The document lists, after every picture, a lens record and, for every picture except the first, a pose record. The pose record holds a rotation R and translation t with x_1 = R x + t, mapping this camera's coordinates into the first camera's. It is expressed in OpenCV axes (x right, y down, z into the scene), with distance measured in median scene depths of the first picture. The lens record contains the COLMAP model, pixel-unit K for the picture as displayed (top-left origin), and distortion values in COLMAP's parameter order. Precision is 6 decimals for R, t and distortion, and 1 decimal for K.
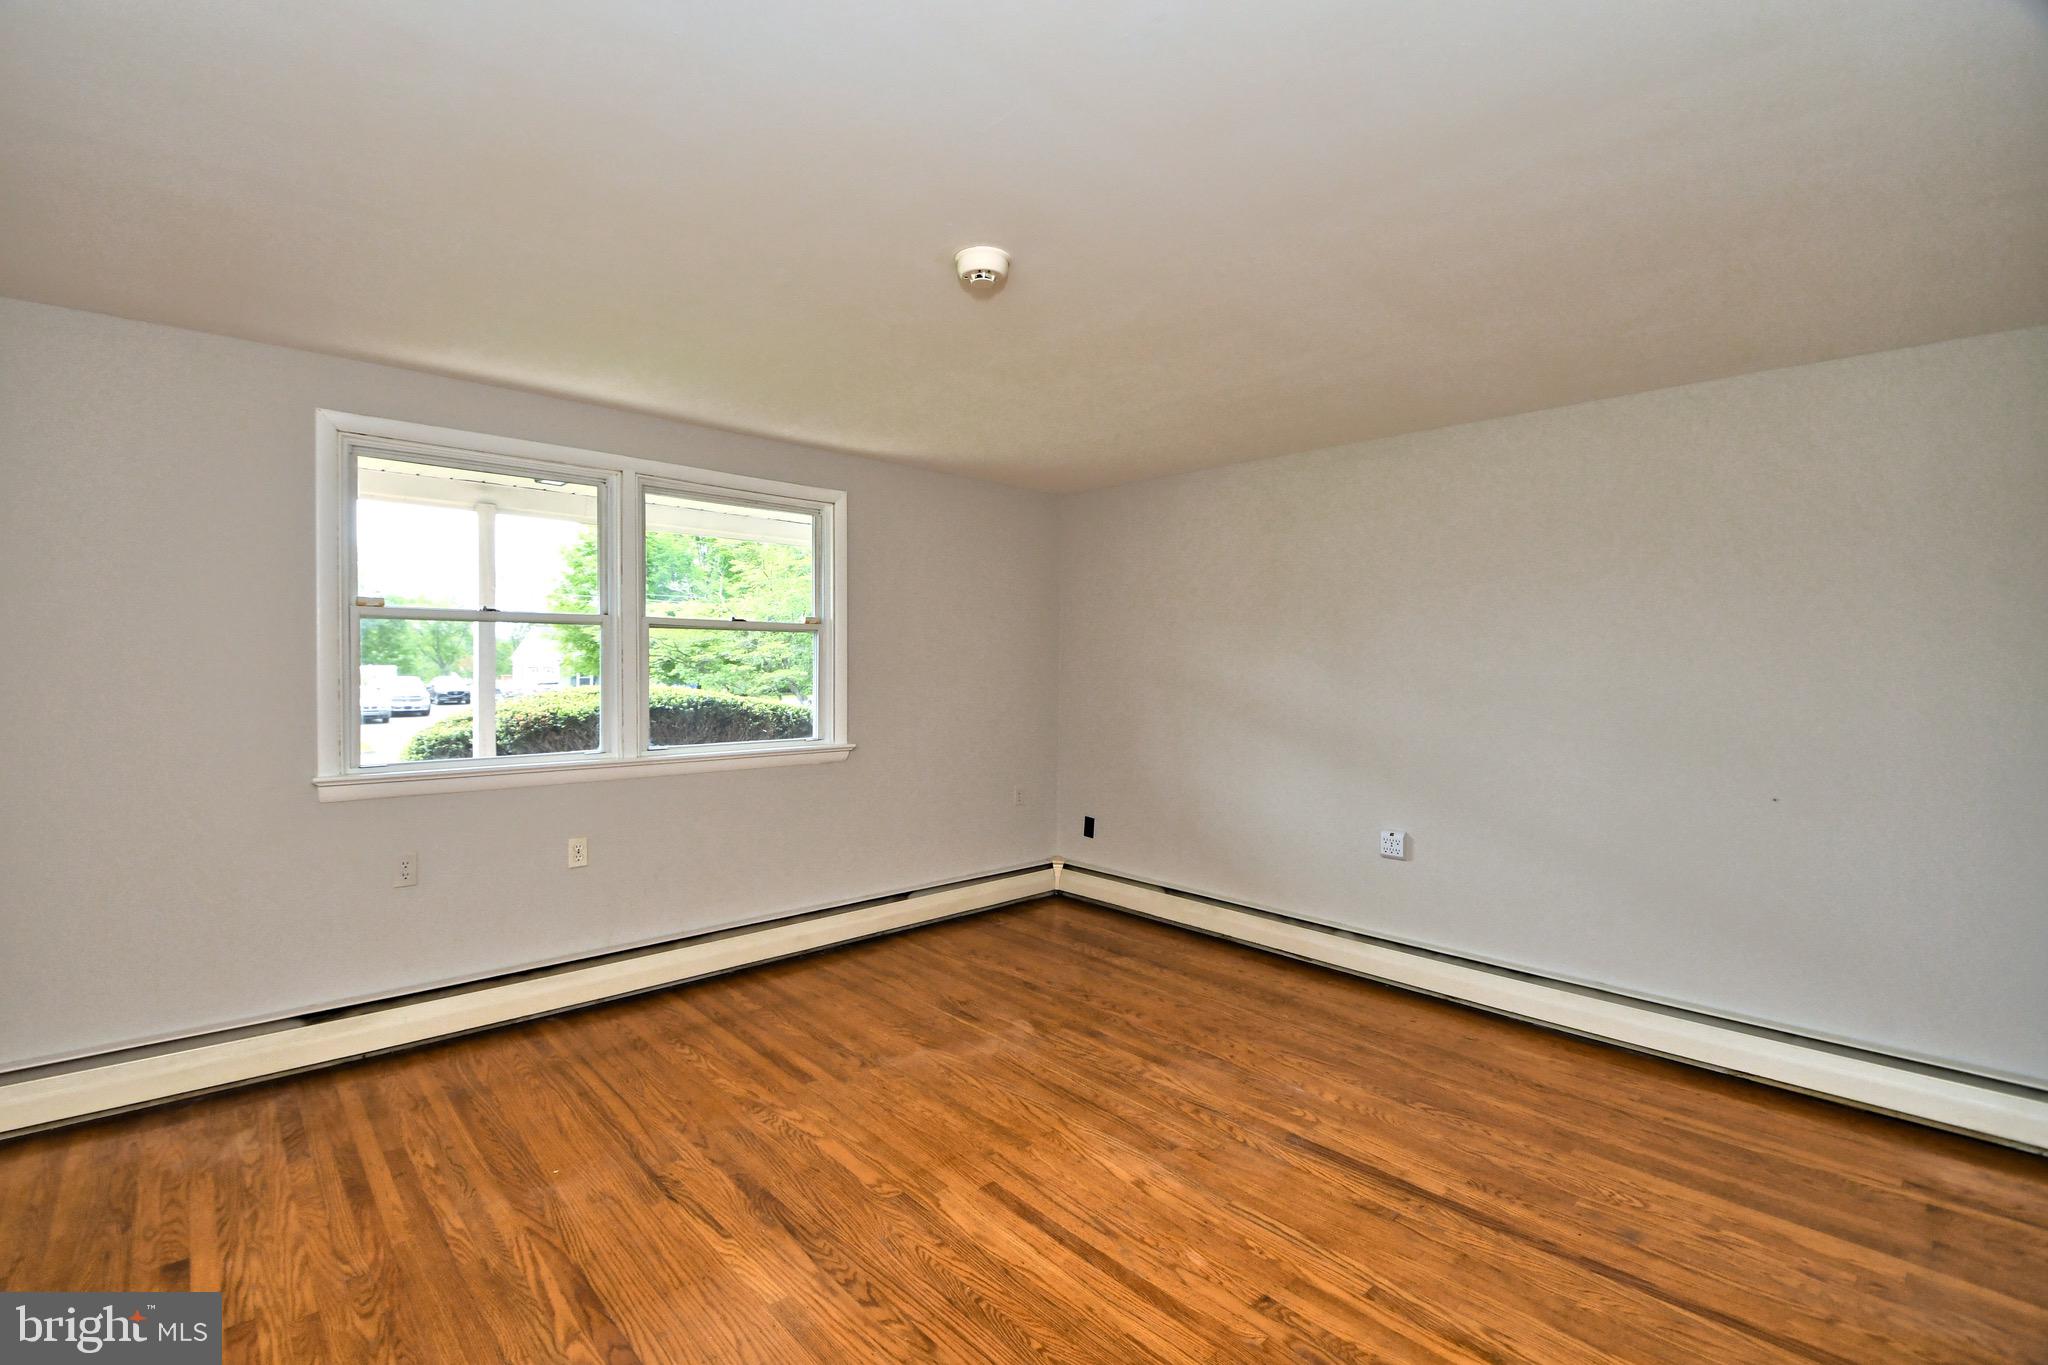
lens RADIAL K [[872.9, 0, 1024.0], [0, 872.9, 682.5], [0, 0, 1]] dist [0.002353, -0.000170]
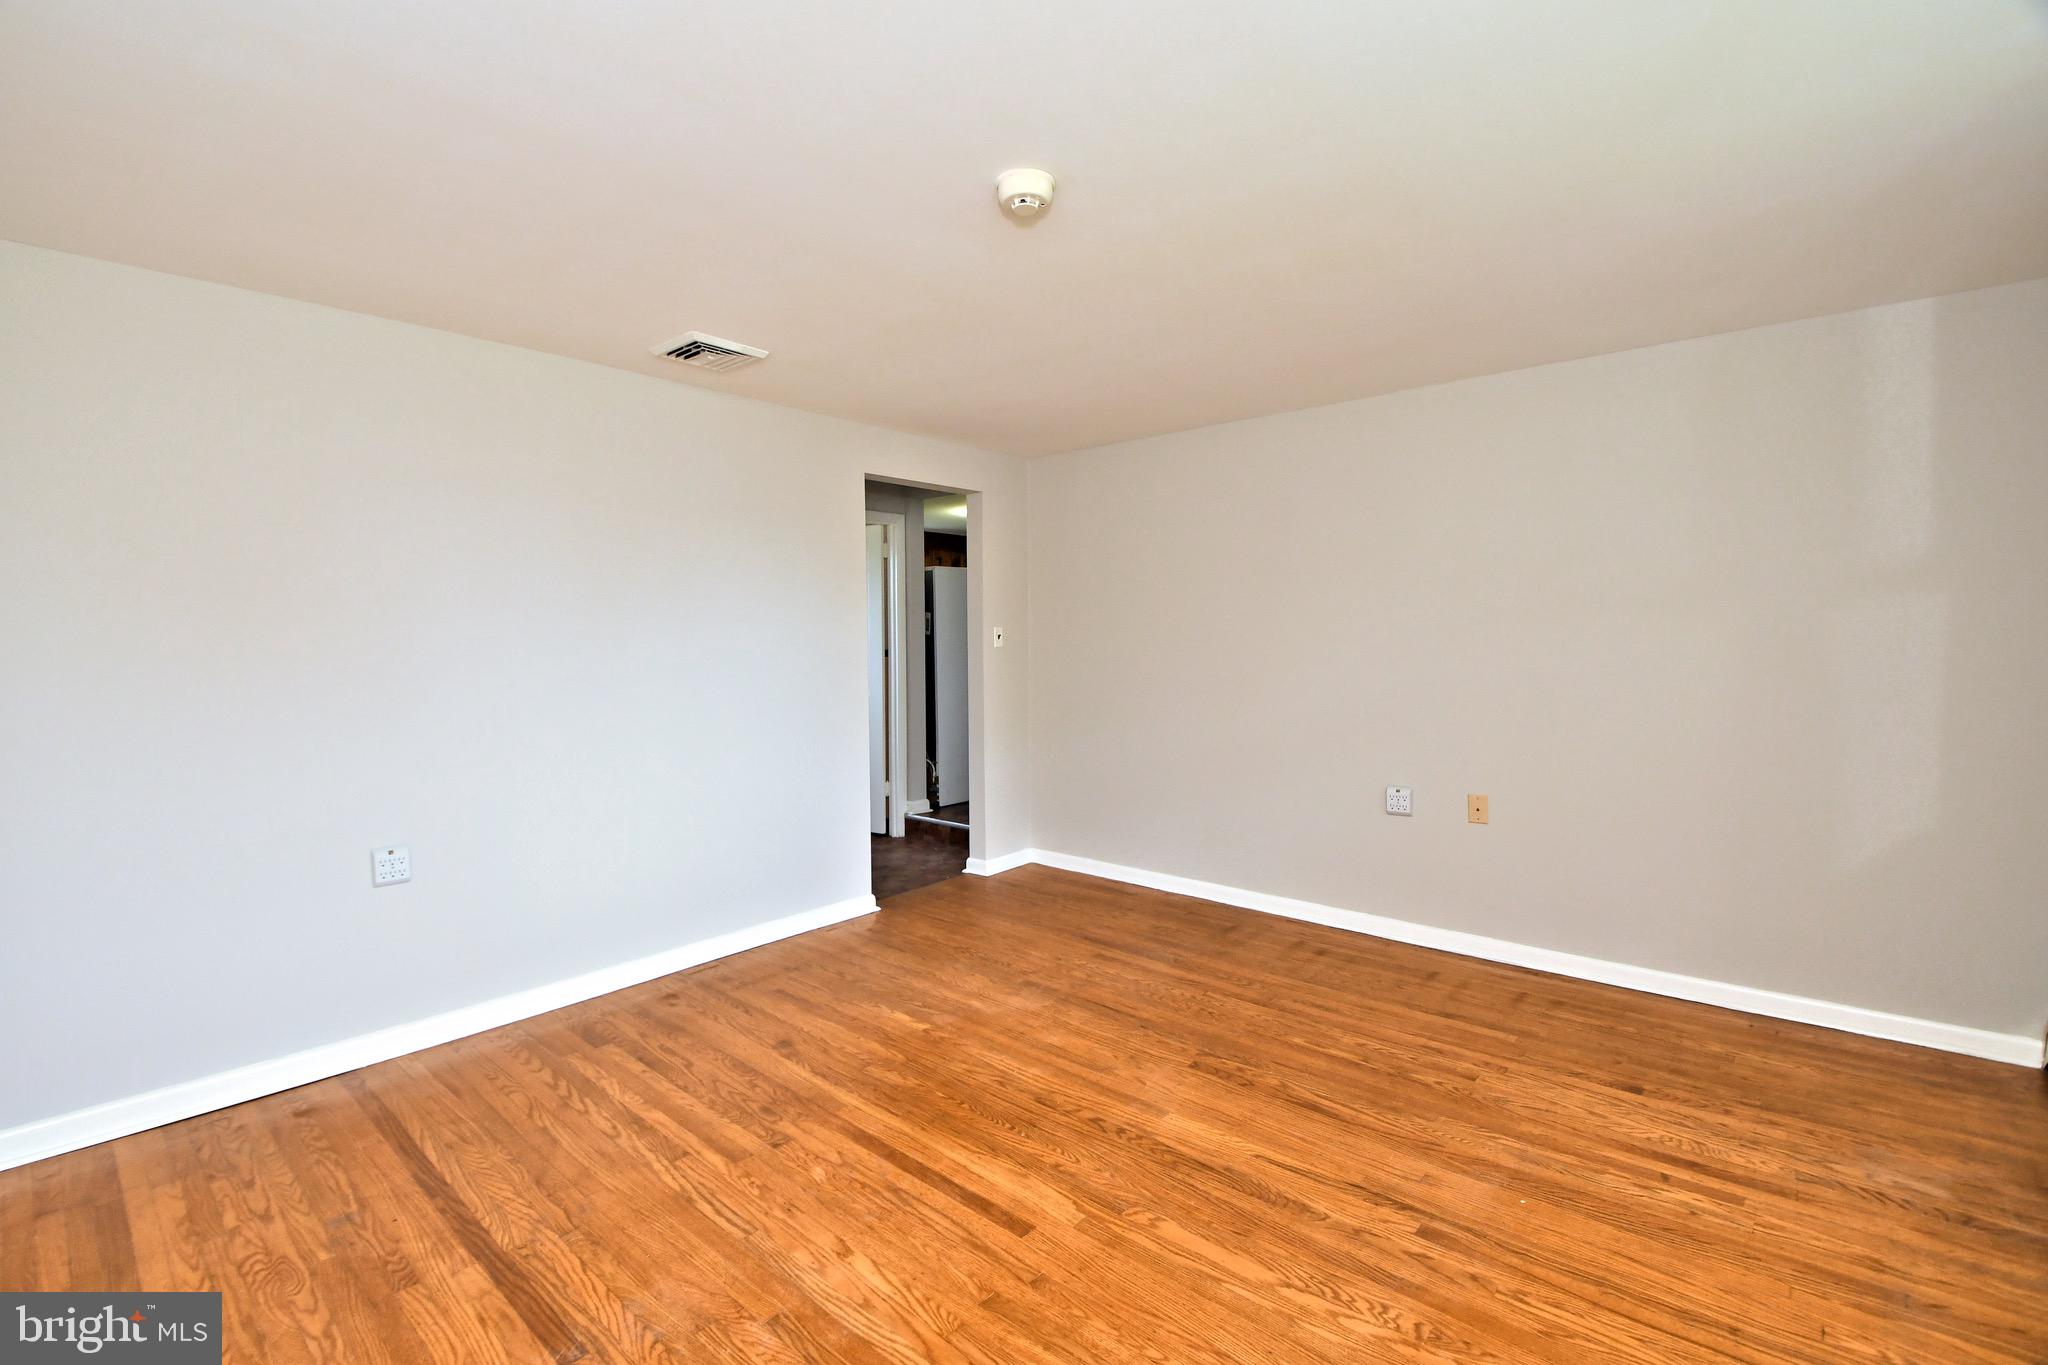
lens RADIAL K [[872.9, 0, 1024.0], [0, 872.9, 682.5], [0, 0, 1]] dist [0.002353, -0.000170]
pose [[-0.994647, 0.006268, -0.103139, 0.050528], [-0.001160, 0.997418, 0.071800, -0.019859], [0.103323, 0.071535, -0.992072, 1.977088]]
